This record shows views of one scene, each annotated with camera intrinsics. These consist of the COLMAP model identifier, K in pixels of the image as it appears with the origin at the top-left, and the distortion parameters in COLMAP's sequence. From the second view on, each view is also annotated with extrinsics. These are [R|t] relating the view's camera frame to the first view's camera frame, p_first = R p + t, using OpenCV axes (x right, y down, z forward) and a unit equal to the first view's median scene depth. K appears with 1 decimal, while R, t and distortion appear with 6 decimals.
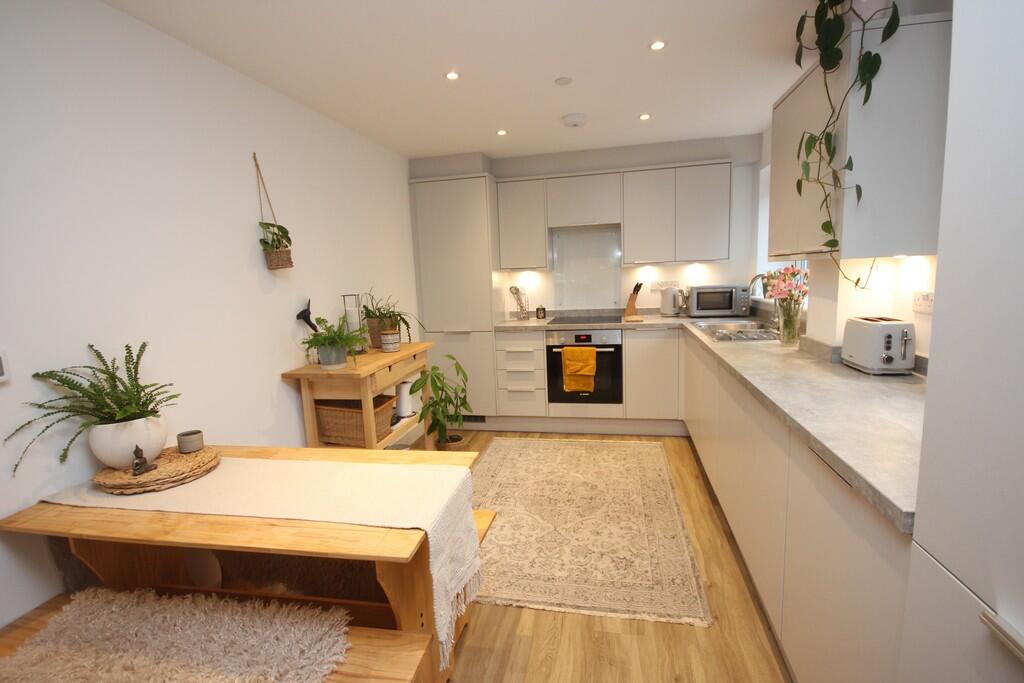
lens RADIAL K [[476.2, 0, 512.0], [0, 476.2, 341.5], [0, 0, 1]] dist [0.000675, -0.000223]
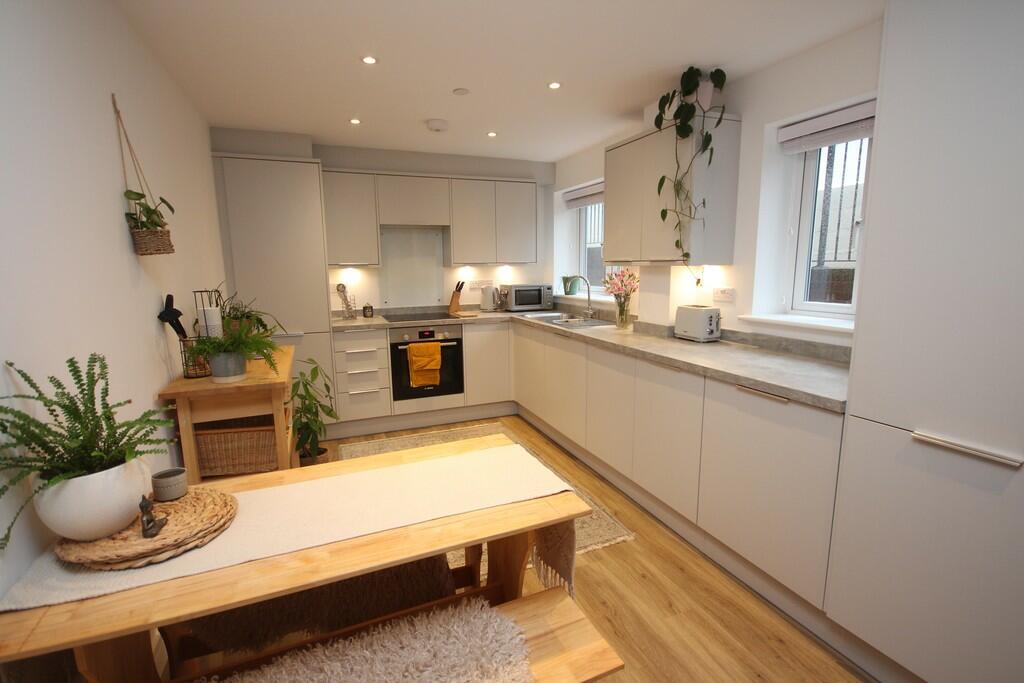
lens RADIAL K [[476.2, 0, 512.0], [0, 476.2, 341.5], [0, 0, 1]] dist [0.000675, -0.000223]
pose [[0.825481, -0.056901, 0.561554, -0.283868], [0.058062, 0.998188, 0.015794, 0.003448], [-0.561435, 0.019567, 0.827289, 0.038315]]
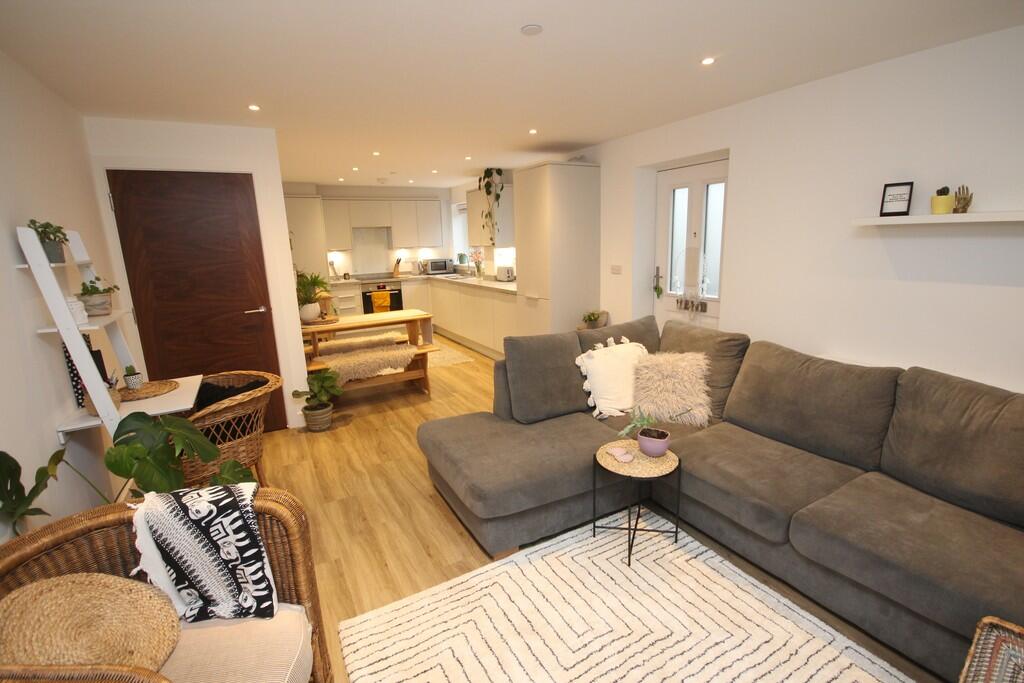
lens RADIAL K [[487.1, 0, 509.7], [0, 487.1, 348.0], [0, 0, 1]] dist [0.000113, -0.000002]
pose [[0.761775, -0.123711, 0.635920, -0.742247], [0.093155, 0.992314, 0.081453, 0.126118], [-0.641109, -0.002809, 0.767445, -0.844643]]
